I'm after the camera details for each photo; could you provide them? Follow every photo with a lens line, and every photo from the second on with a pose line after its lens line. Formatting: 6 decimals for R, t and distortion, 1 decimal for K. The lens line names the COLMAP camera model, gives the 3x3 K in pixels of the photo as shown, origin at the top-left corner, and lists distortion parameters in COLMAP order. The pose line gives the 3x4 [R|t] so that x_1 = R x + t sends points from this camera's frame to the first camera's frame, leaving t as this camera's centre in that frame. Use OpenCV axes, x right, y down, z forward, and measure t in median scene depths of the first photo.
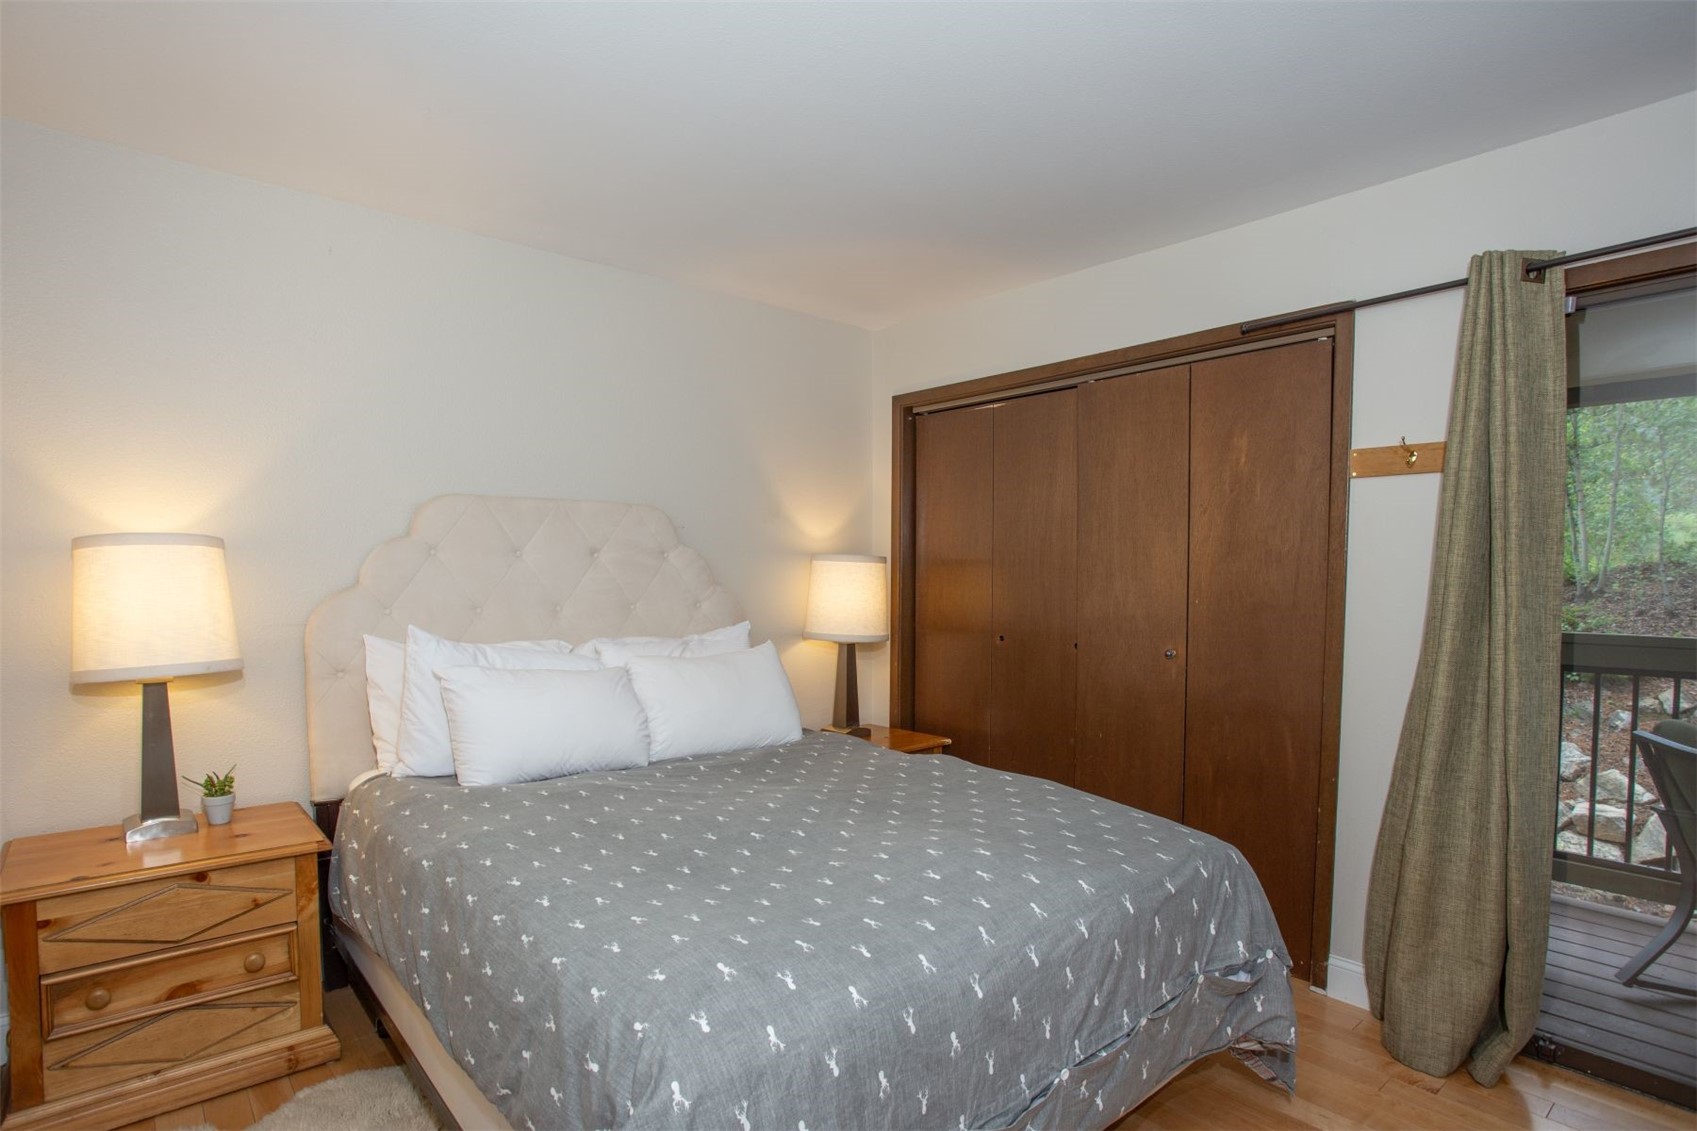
lens RADIAL K [[918.5, 0, 848.5], [0, 918.5, 565.5], [0, 0, 1]] dist [-0.001163, -0.000437]
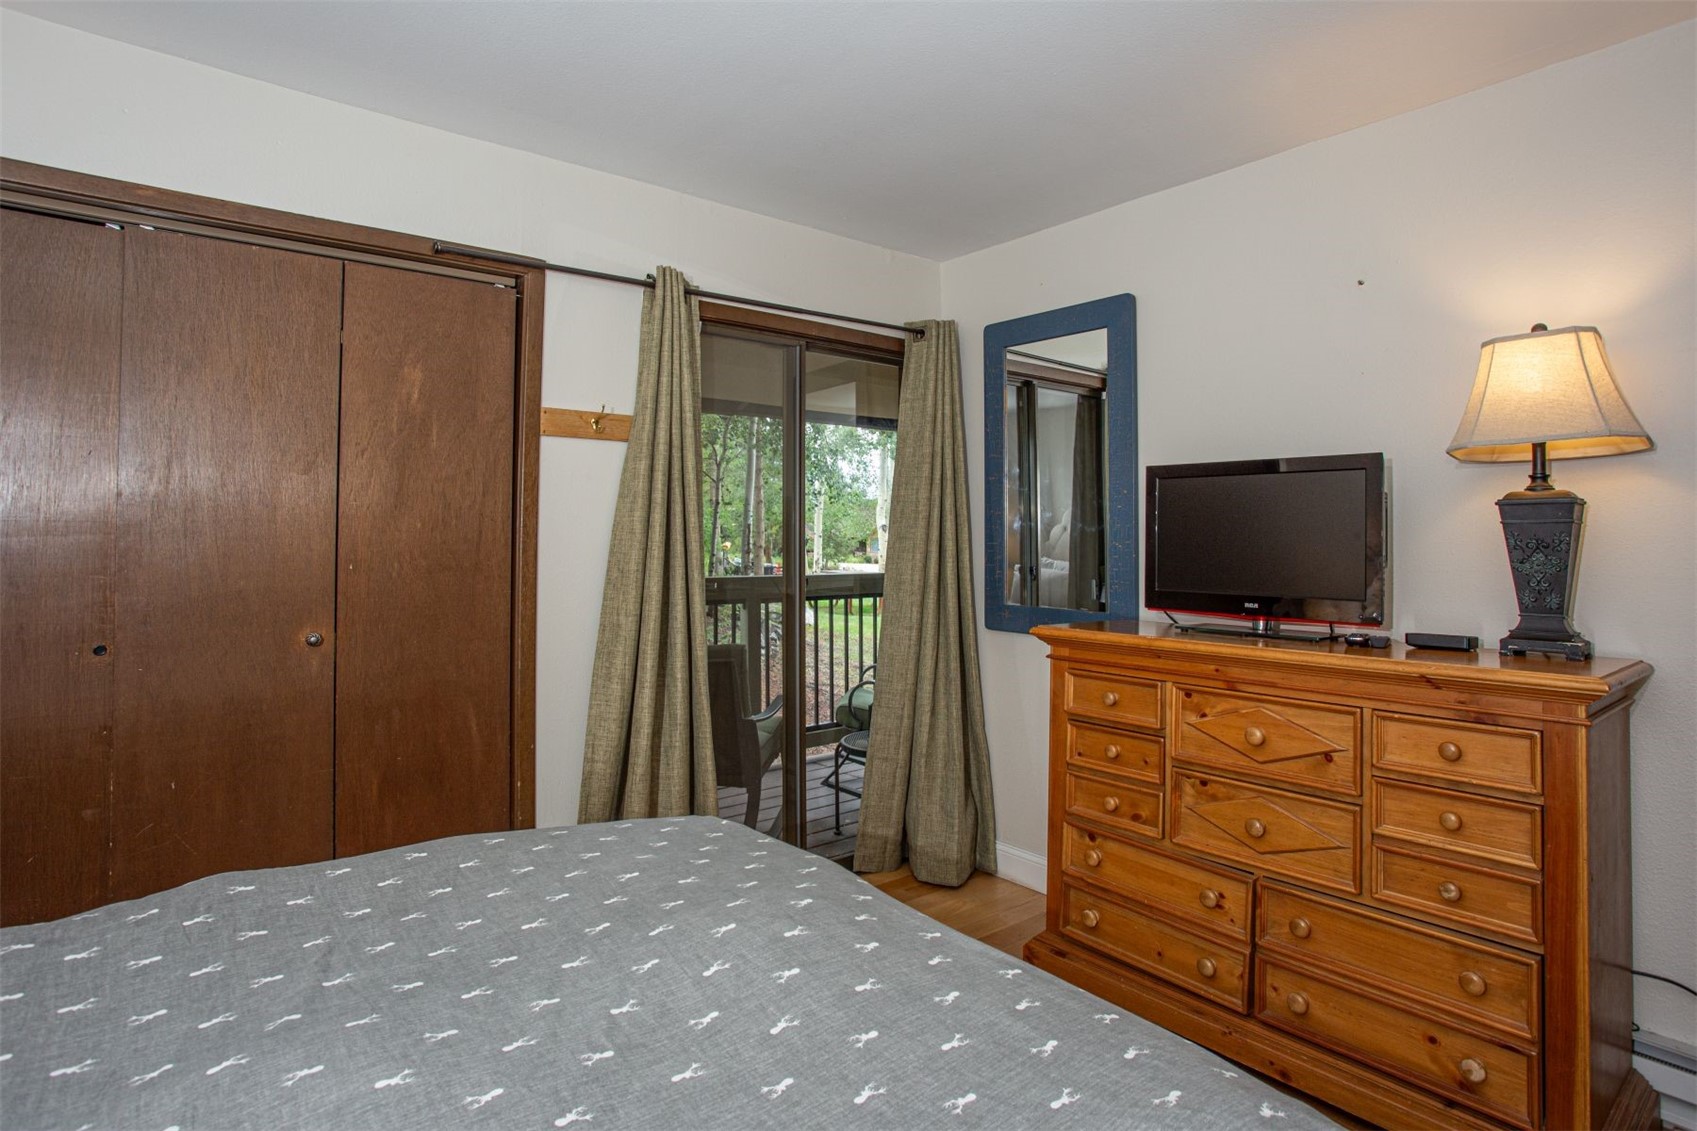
lens RADIAL K [[891.0, 0, 845.6], [0, 891.0, 487.8], [0, 0, 1]] dist [-0.072525, 0.000158]
pose [[0.027680, 0.049824, 0.998374, -0.393062], [-0.008667, 0.998731, -0.049602, 0.005731], [-0.999579, -0.007280, 0.028077, 0.640612]]
